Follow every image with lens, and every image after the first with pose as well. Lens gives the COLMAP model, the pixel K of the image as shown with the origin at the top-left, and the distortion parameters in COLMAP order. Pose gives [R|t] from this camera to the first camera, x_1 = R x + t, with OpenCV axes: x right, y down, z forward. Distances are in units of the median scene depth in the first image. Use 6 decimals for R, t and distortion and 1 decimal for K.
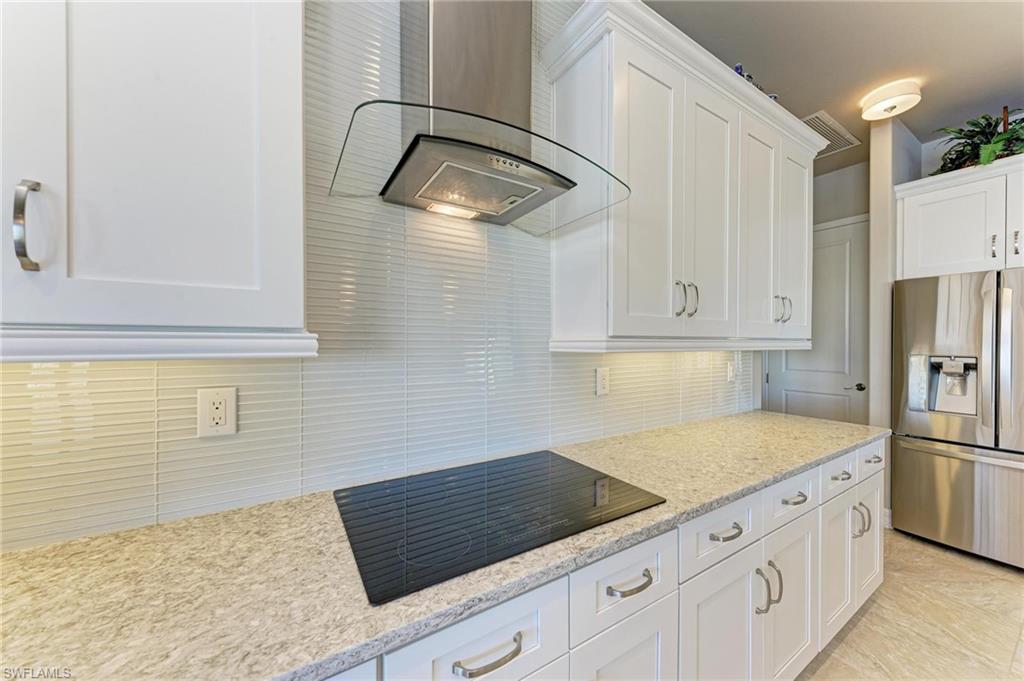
lens RADIAL K [[363.5, 0, 515.0], [0, 363.5, 347.2], [0, 0, 1]] dist [-0.001857, -0.000100]
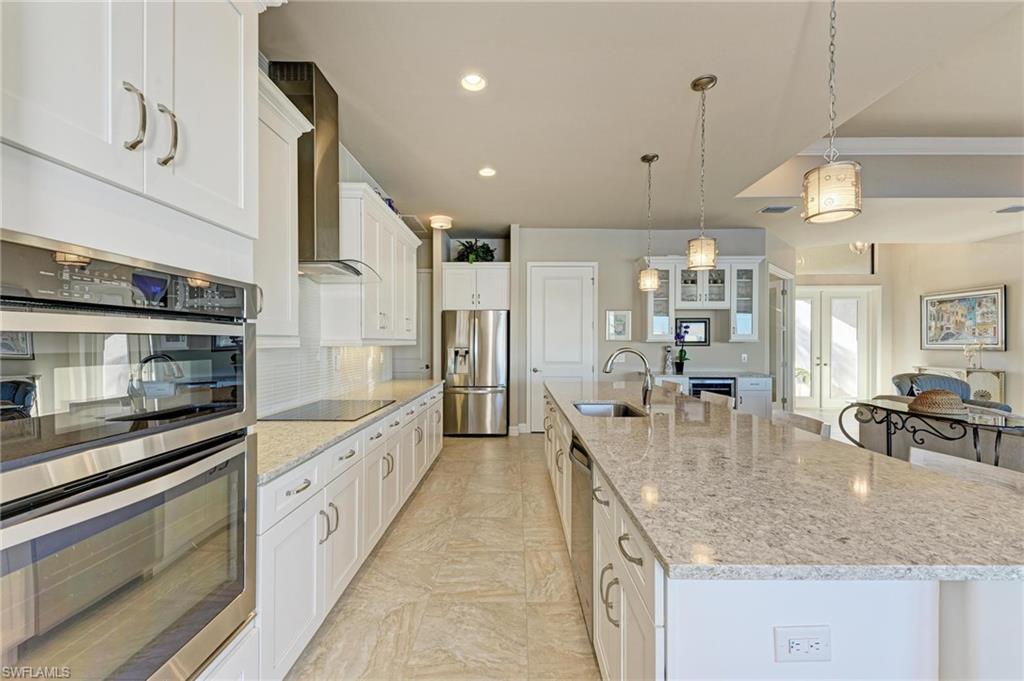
lens RADIAL K [[439.4, 0, 514.5], [0, 439.4, 343.3], [0, 0, 1]] dist [0.000252, 0.000006]
pose [[0.541650, -0.001328, 0.840603, -0.859695], [0.004165, 0.999991, -0.001104, 0.003235], [-0.840594, 0.004099, 0.541650, -0.713984]]
